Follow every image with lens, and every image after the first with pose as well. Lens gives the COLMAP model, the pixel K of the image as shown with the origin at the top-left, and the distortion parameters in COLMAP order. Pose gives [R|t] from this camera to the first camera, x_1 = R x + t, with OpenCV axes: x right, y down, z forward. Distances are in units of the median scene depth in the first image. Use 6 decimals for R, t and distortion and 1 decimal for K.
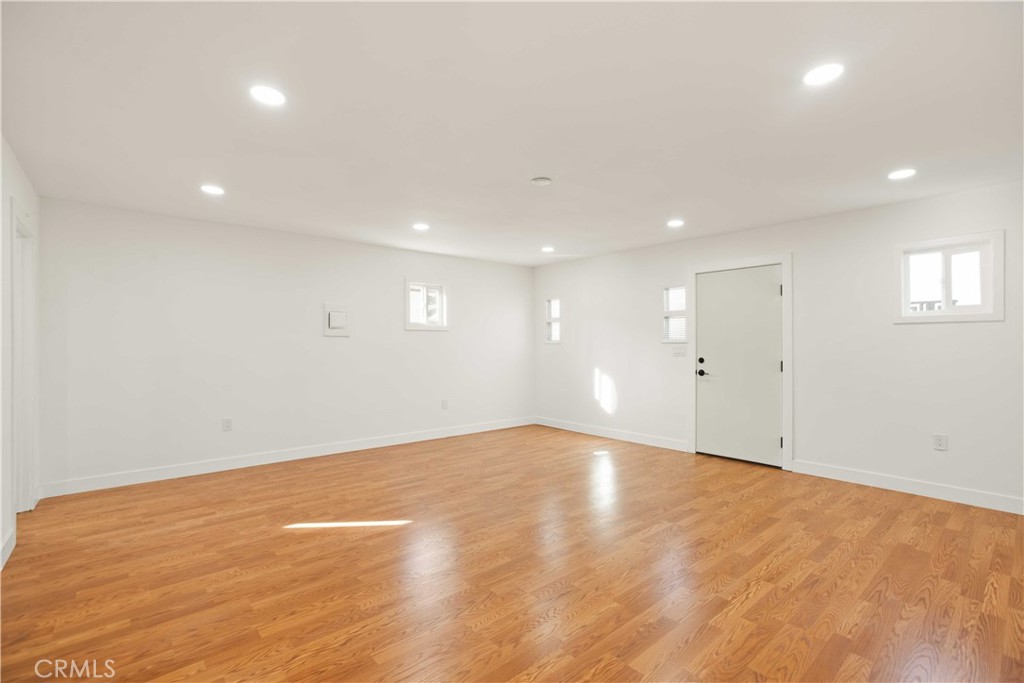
lens RADIAL K [[460.4, 0, 513.3], [0, 460.4, 346.0], [0, 0, 1]] dist [-0.048689, 0.024756]
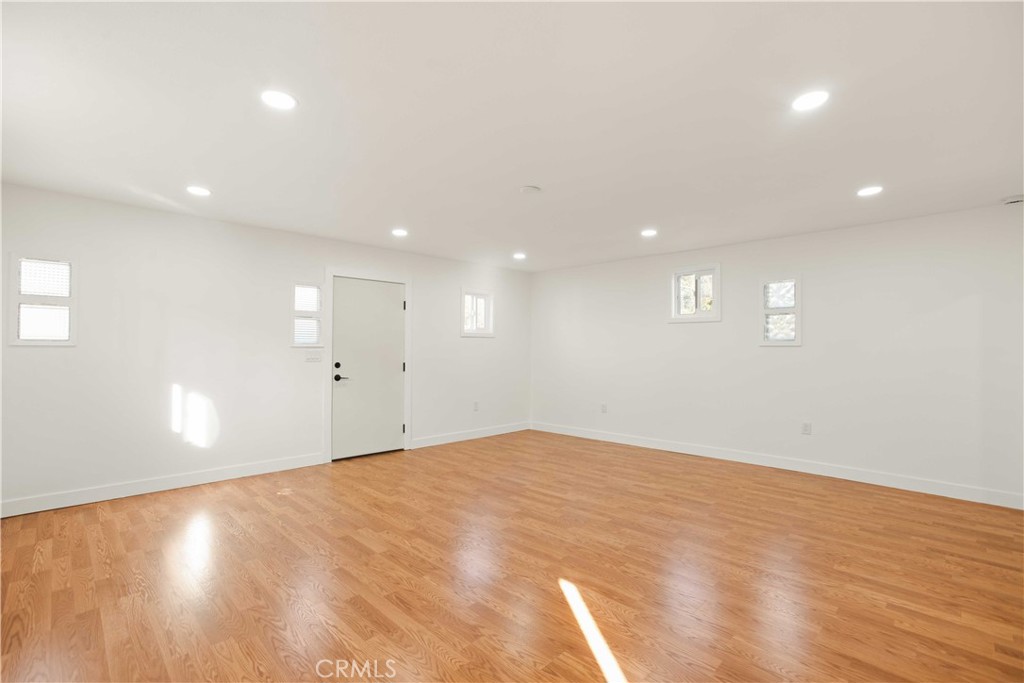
lens RADIAL K [[460.4, 0, 513.3], [0, 460.4, 346.0], [0, 0, 1]] dist [-0.048689, 0.024756]
pose [[-0.060005, 0.007918, 0.998167, -0.683590], [-0.000713, 0.999968, -0.007975, -0.002517], [-0.998198, -0.001190, -0.059997, 0.782177]]
